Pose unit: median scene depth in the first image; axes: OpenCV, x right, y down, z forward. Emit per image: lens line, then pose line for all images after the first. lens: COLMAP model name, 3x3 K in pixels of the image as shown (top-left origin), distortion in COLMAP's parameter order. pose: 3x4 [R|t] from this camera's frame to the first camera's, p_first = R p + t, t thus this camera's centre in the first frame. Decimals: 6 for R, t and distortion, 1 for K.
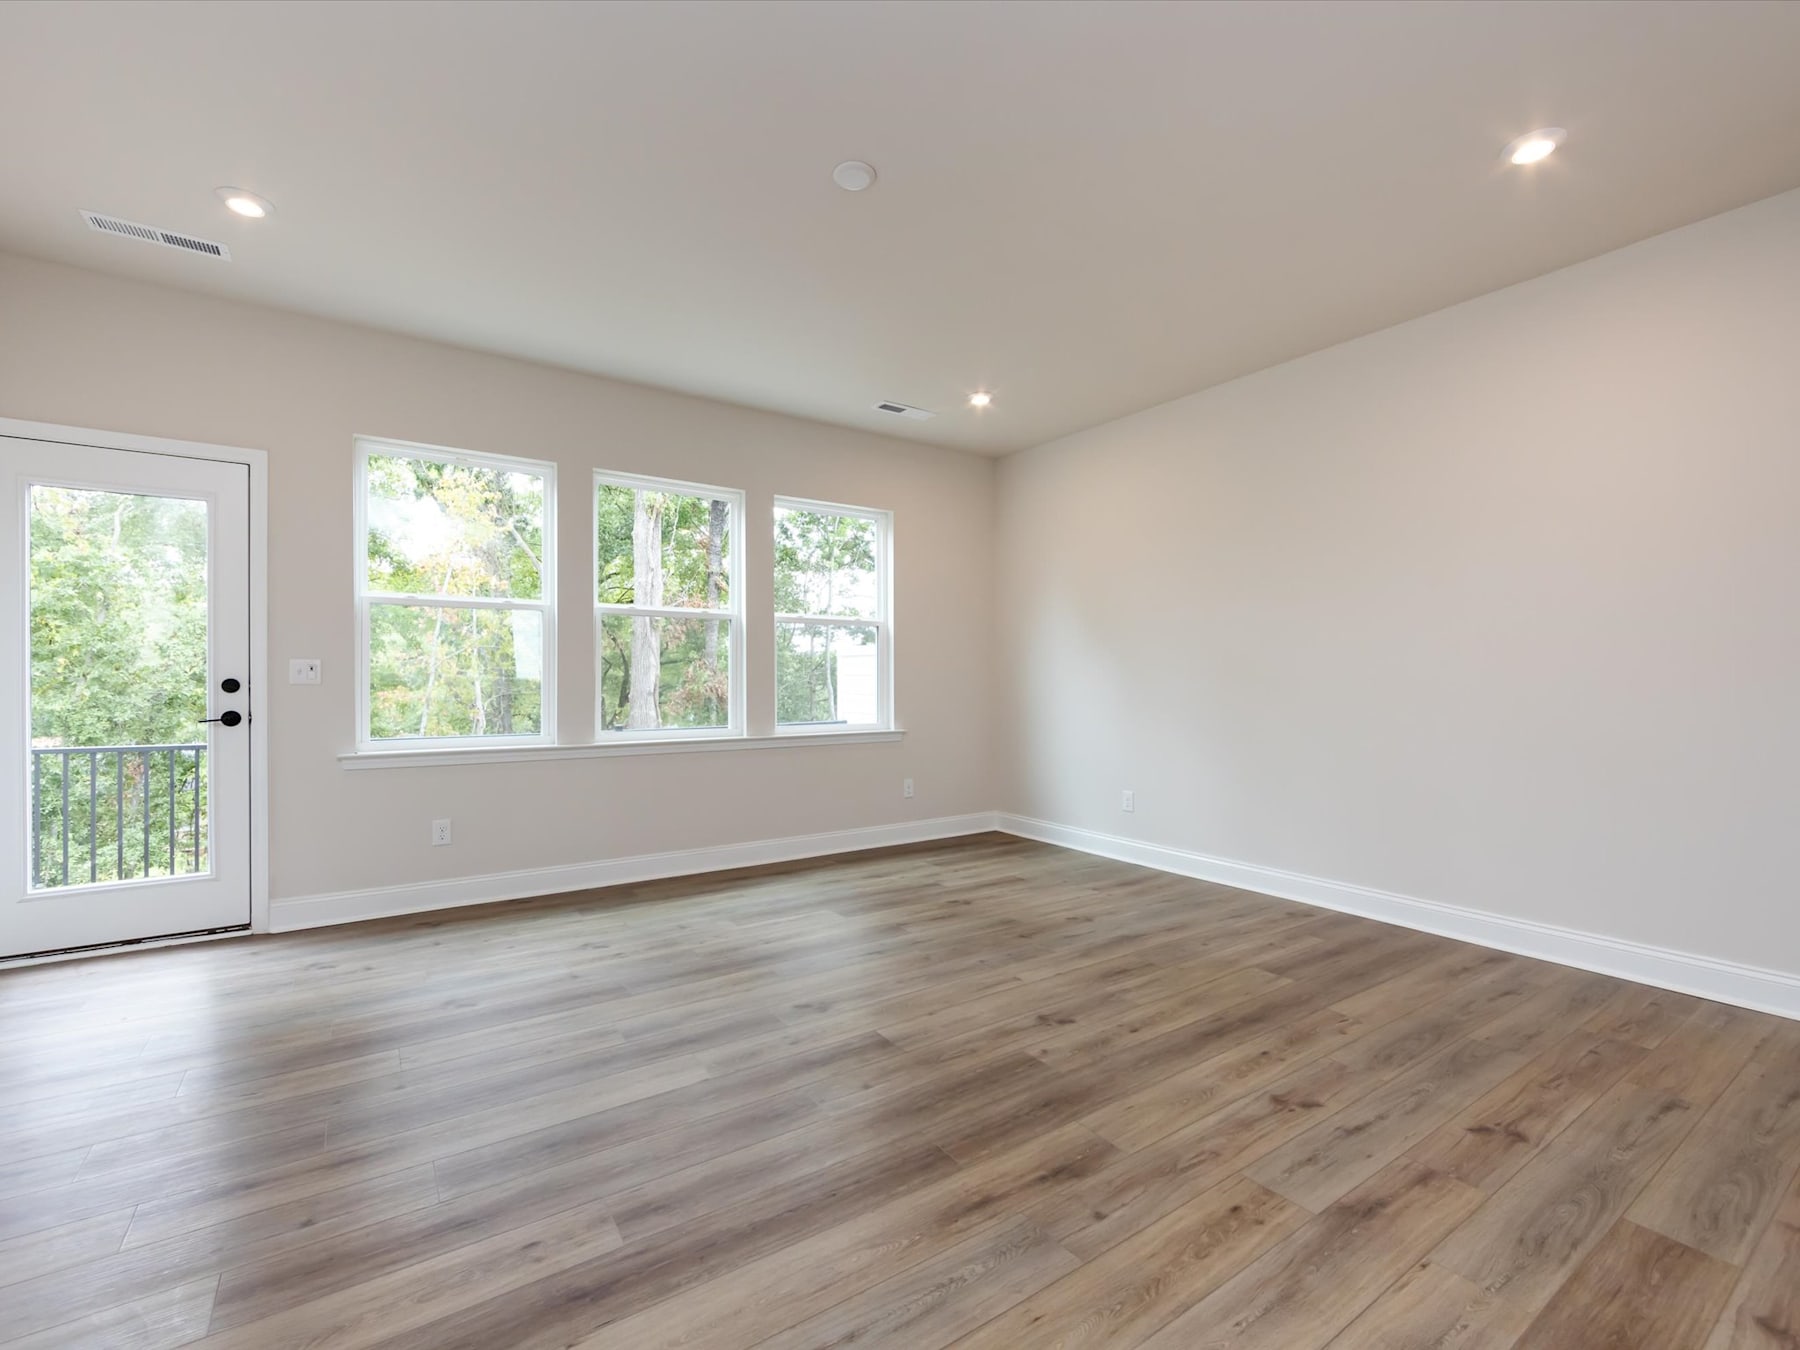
lens RADIAL K [[792.9, 0, 899.3], [0, 792.9, 678.3], [0, 0, 1]] dist [-0.001802, -0.000796]
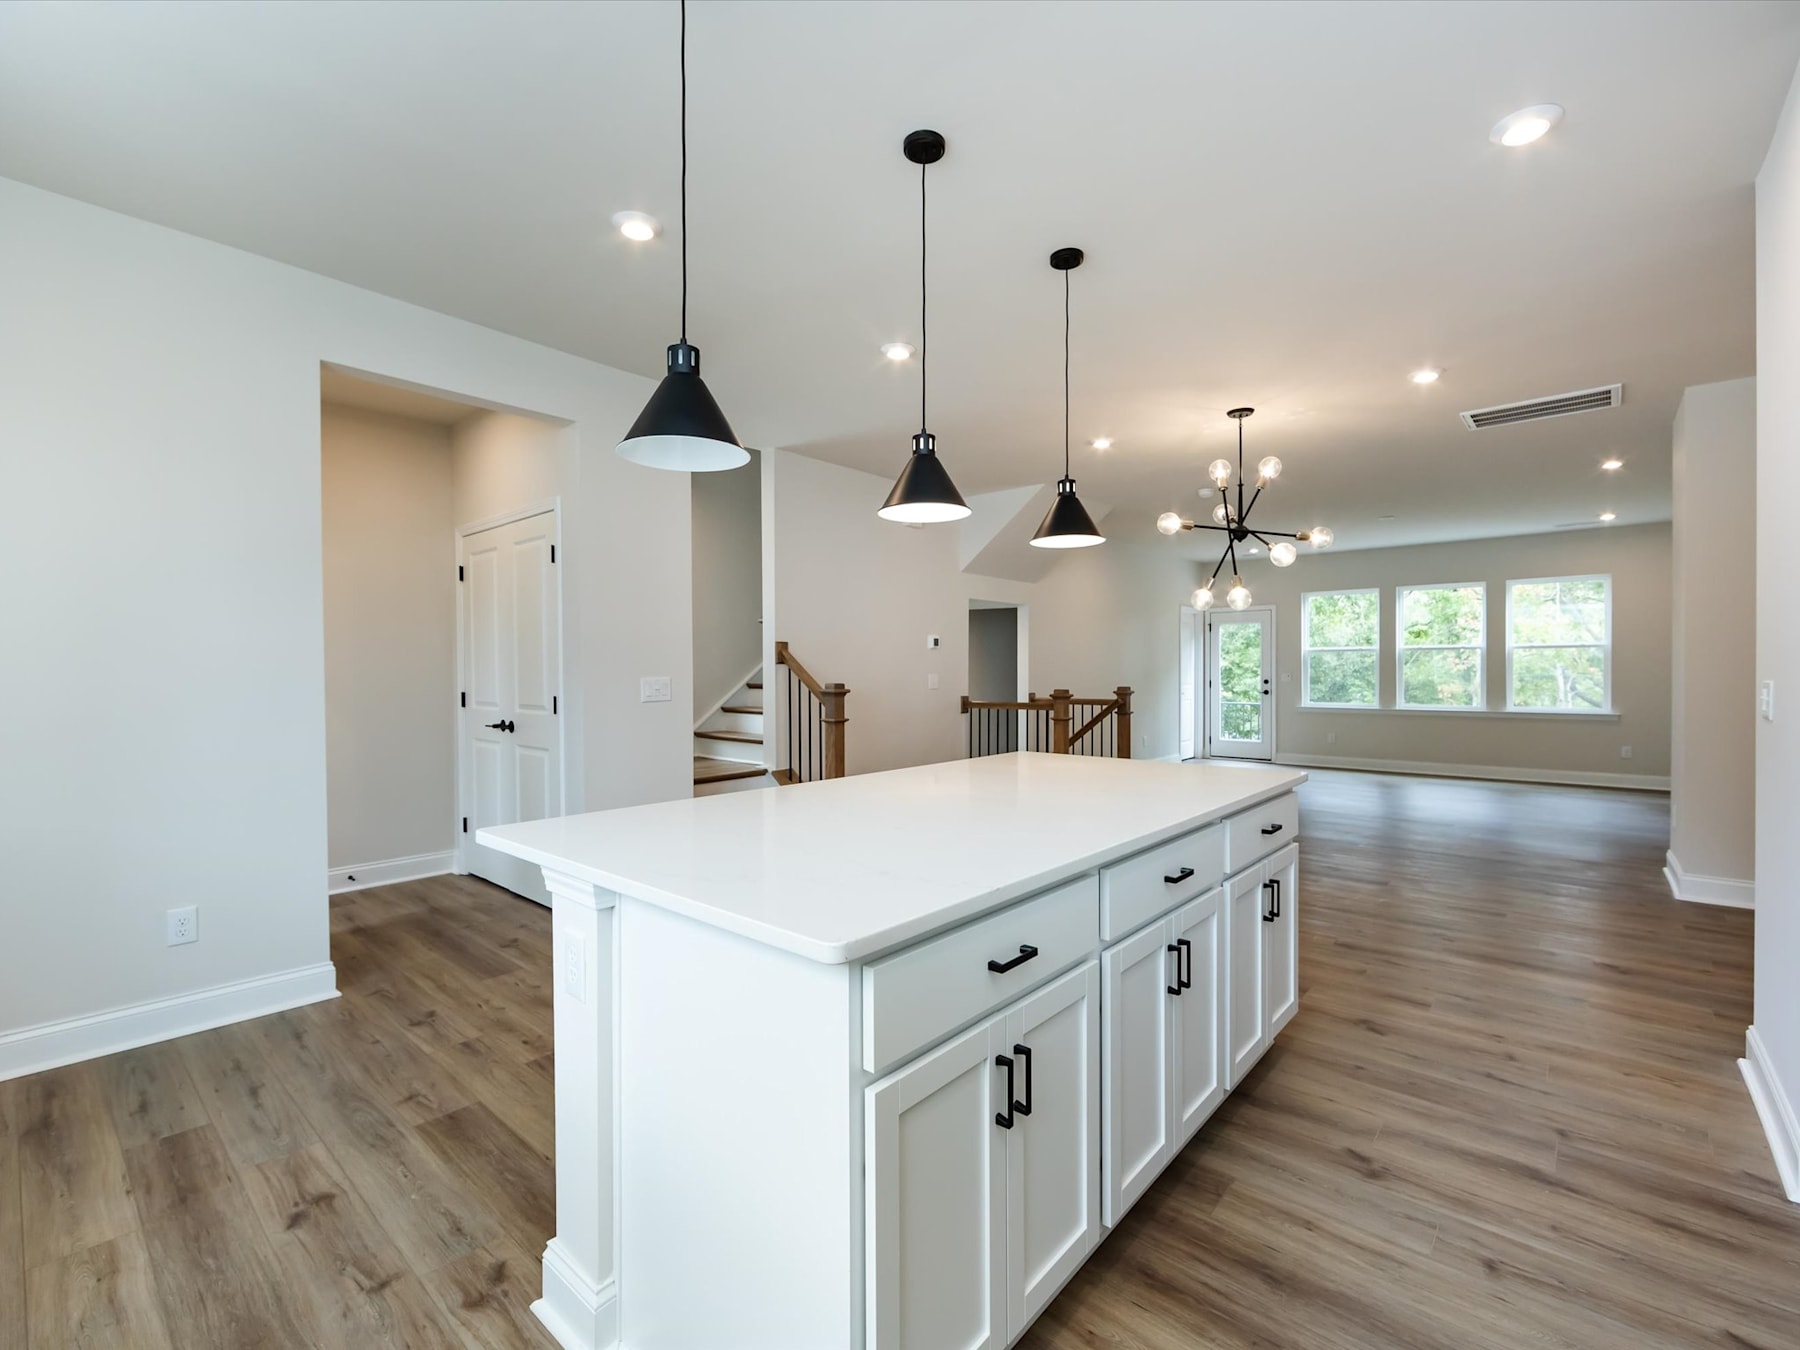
lens RADIAL K [[792.9, 0, 899.3], [0, 792.9, 679.7], [0, 0, 1]] dist [-0.001802, -0.000796]
pose [[0.250723, 0.009681, -0.968010, 1.862426], [0.004326, 0.999929, 0.011121, -0.040315], [0.968049, -0.006976, 0.250664, -1.212588]]
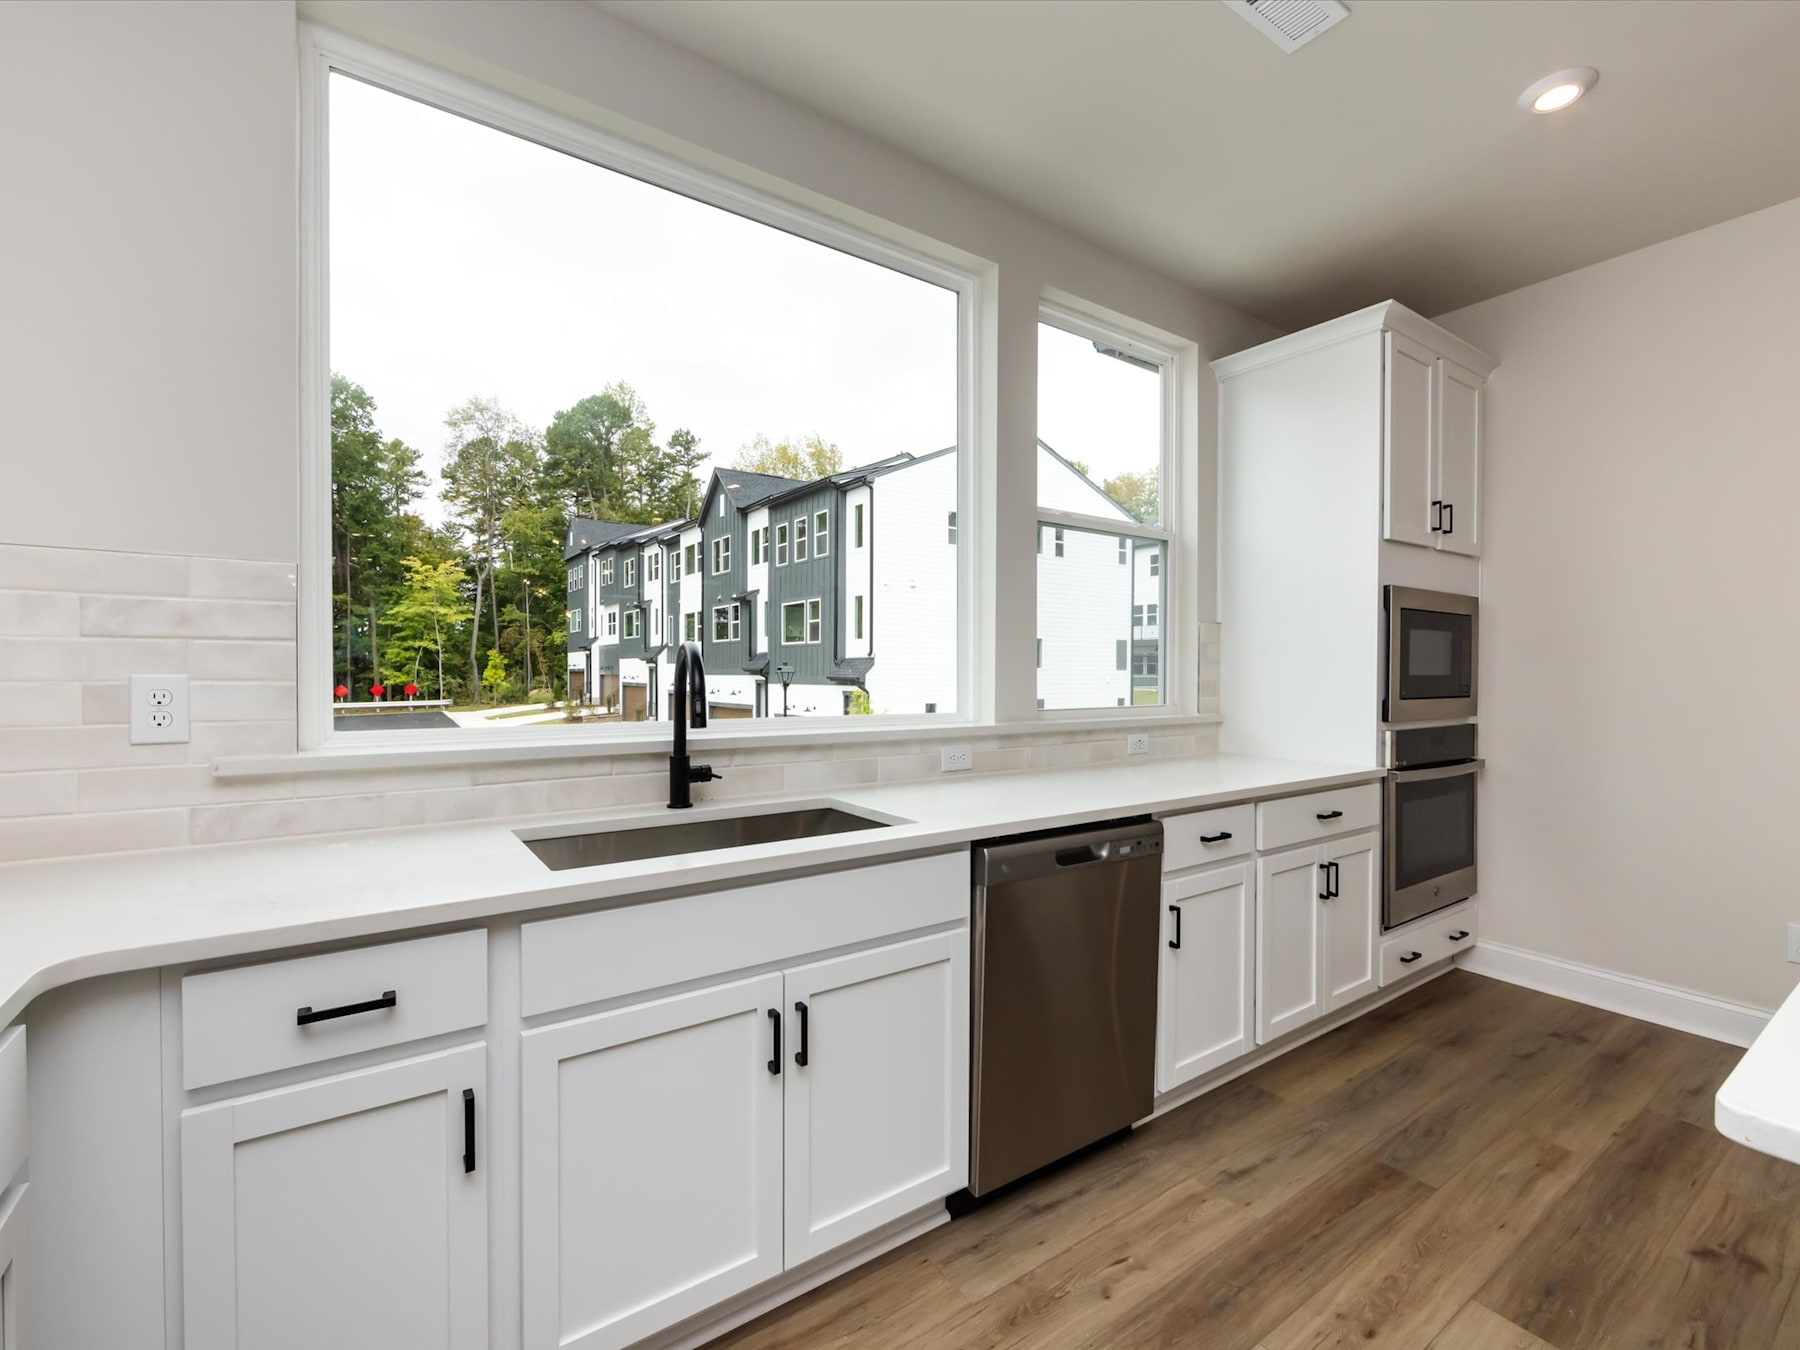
lens RADIAL K [[792.9, 0, 897.6], [0, 792.9, 681.1], [0, 0, 1]] dist [-0.001802, -0.000796]
pose [[-0.999955, -0.001844, -0.009327, 1.763825], [-0.001917, 0.999967, 0.007833, -0.037468], [0.009312, 0.007850, -0.999926, -0.981710]]
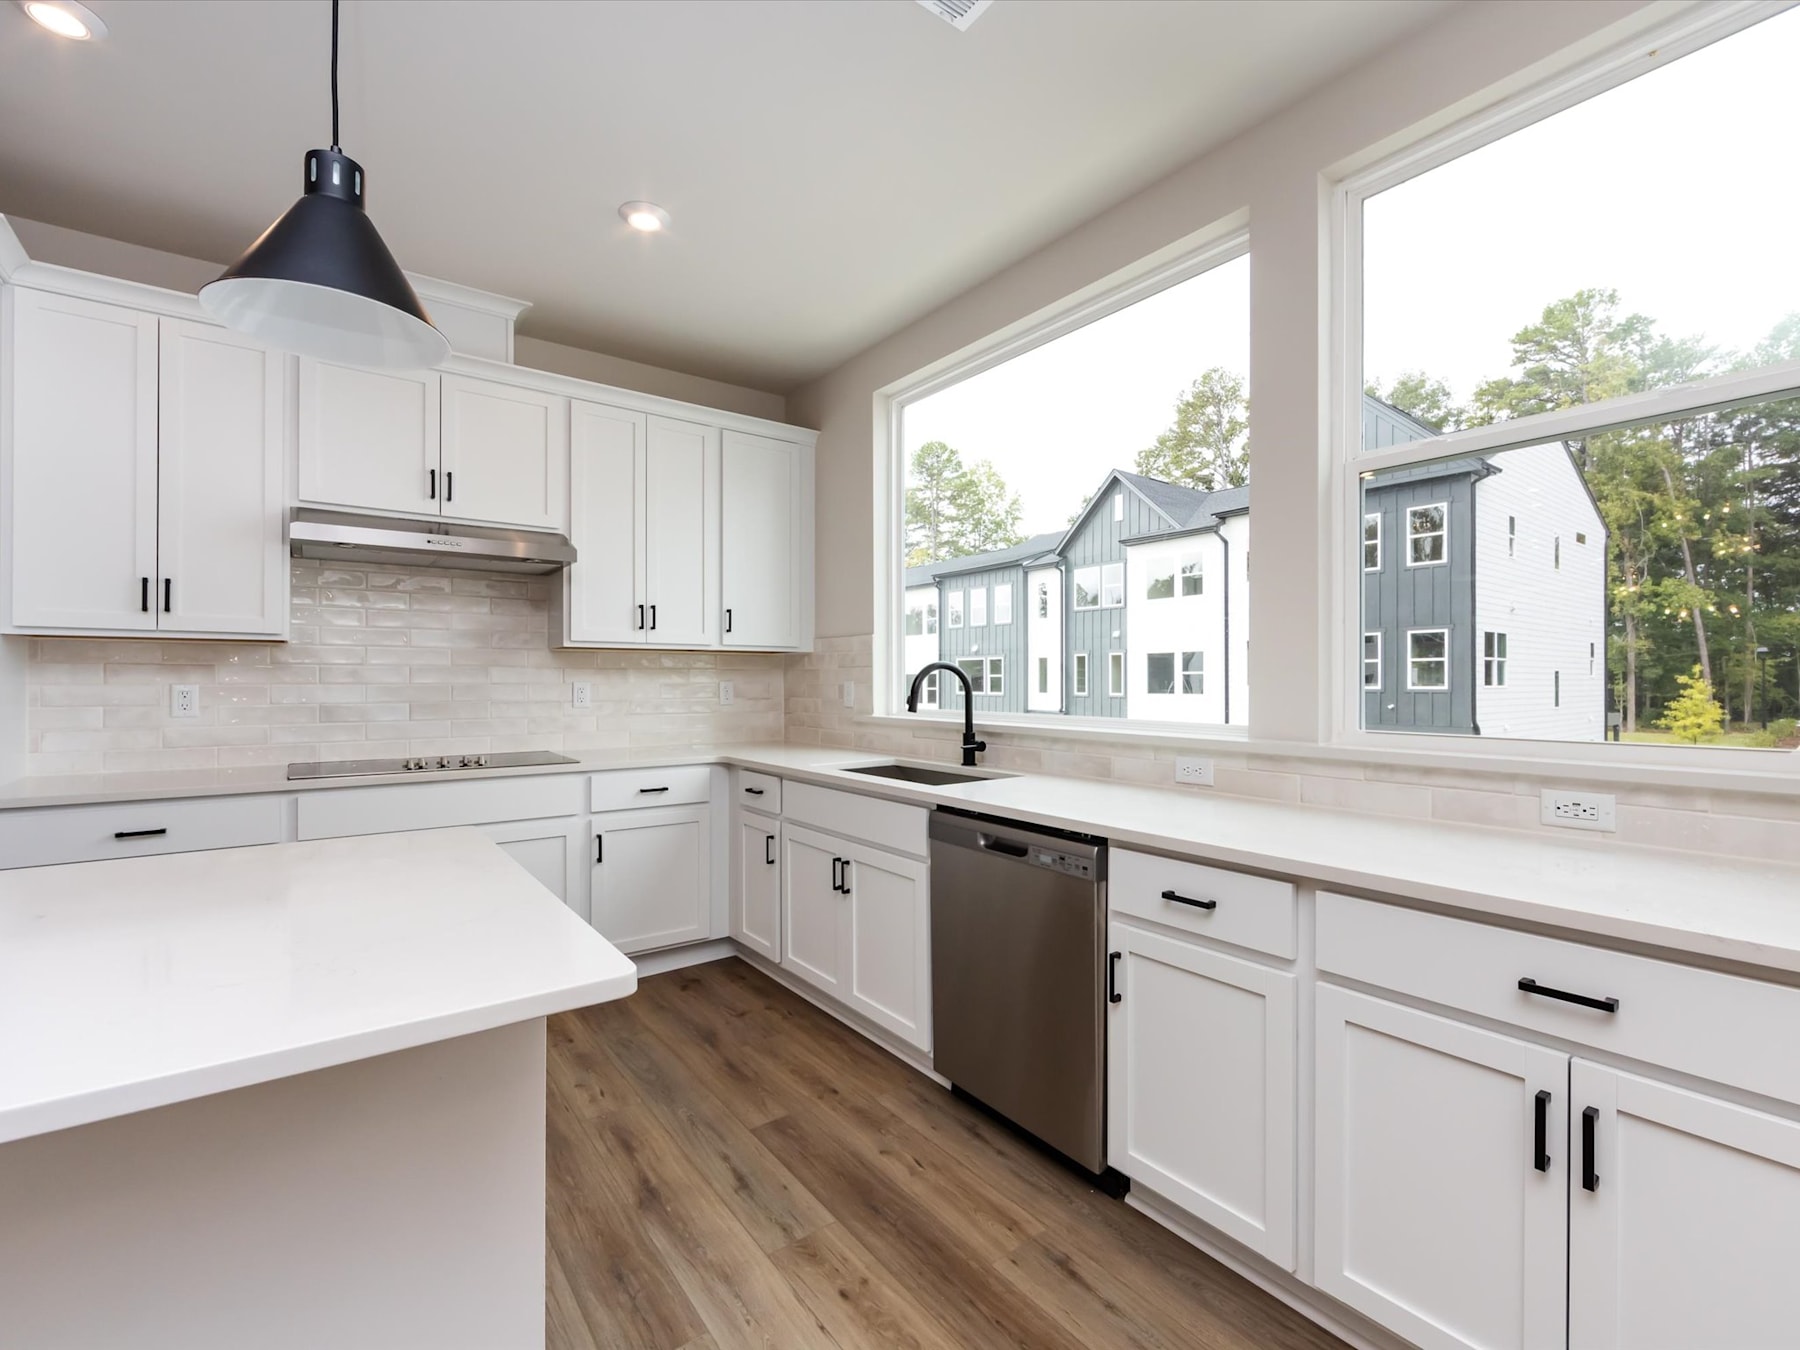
lens RADIAL K [[792.9, 0, 896.1], [0, 792.9, 679.1], [0, 0, 1]] dist [-0.001802, -0.000796]
pose [[-0.042508, 0.001285, 0.999095, 1.020196], [-0.004375, 0.999989, -0.001472, -0.038563], [-0.999087, -0.004433, -0.042502, -1.426560]]
